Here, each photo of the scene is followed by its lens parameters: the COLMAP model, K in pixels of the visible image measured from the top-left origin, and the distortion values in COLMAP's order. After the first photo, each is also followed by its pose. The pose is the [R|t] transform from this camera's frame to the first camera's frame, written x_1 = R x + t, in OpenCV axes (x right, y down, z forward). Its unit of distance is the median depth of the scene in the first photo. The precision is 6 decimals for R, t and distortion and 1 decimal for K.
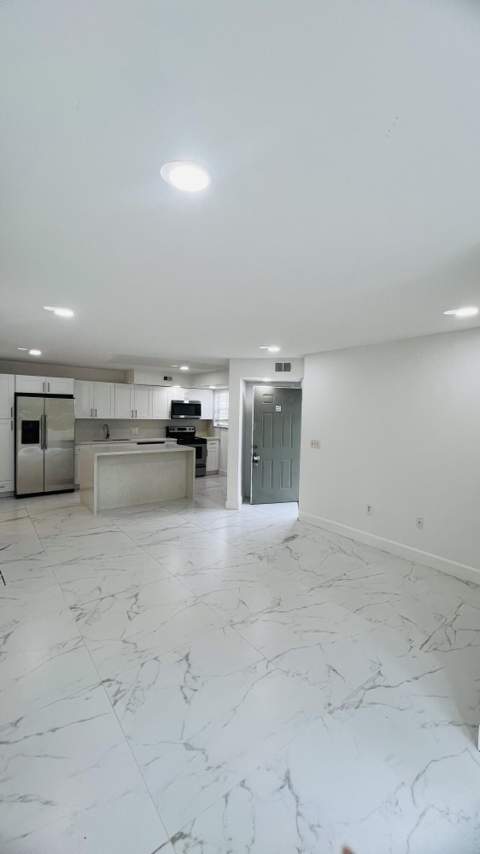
lens RADIAL K [[340.7, 0, 241.4], [0, 340.7, 423.7], [0, 0, 1]] dist [0.000857, 0.000092]
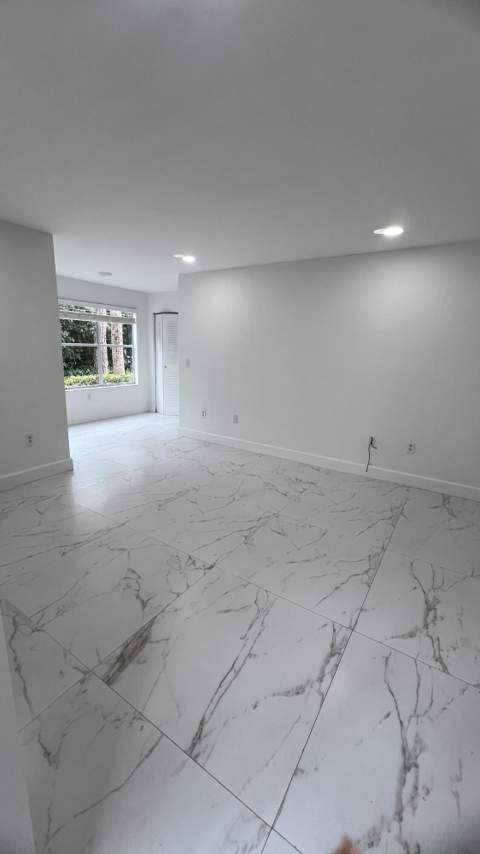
lens RADIAL K [[340.7, 0, 241.4], [0, 340.7, 423.7], [0, 0, 1]] dist [0.000857, 0.000092]
pose [[-0.938452, 0.018966, -0.344890, 0.118461], [-0.070568, 0.966904, 0.245188, -0.004333], [0.338125, 0.254435, -0.906054, 1.004599]]
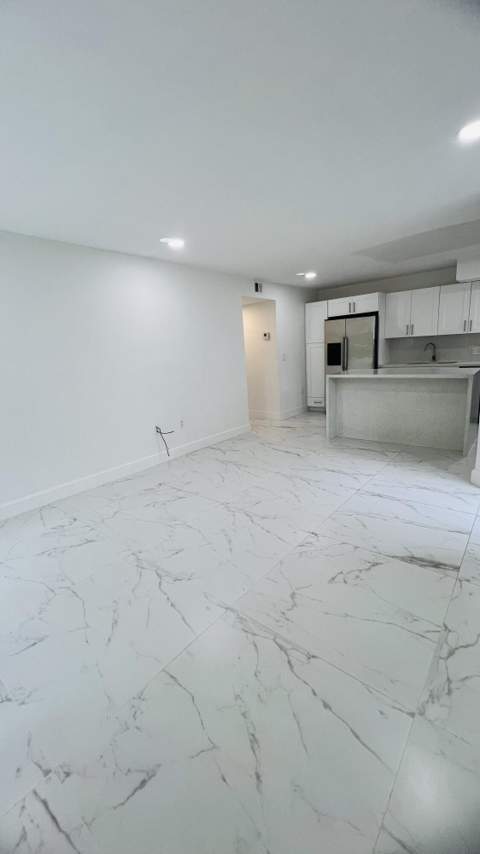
lens RADIAL K [[340.7, 0, 241.4], [0, 340.7, 423.7], [0, 0, 1]] dist [0.000857, 0.000092]
pose [[0.223129, 0.170726, -0.959722, 0.392943], [0.032864, 0.982666, 0.182449, 0.035675], [0.974235, -0.072250, 0.213651, 0.500766]]
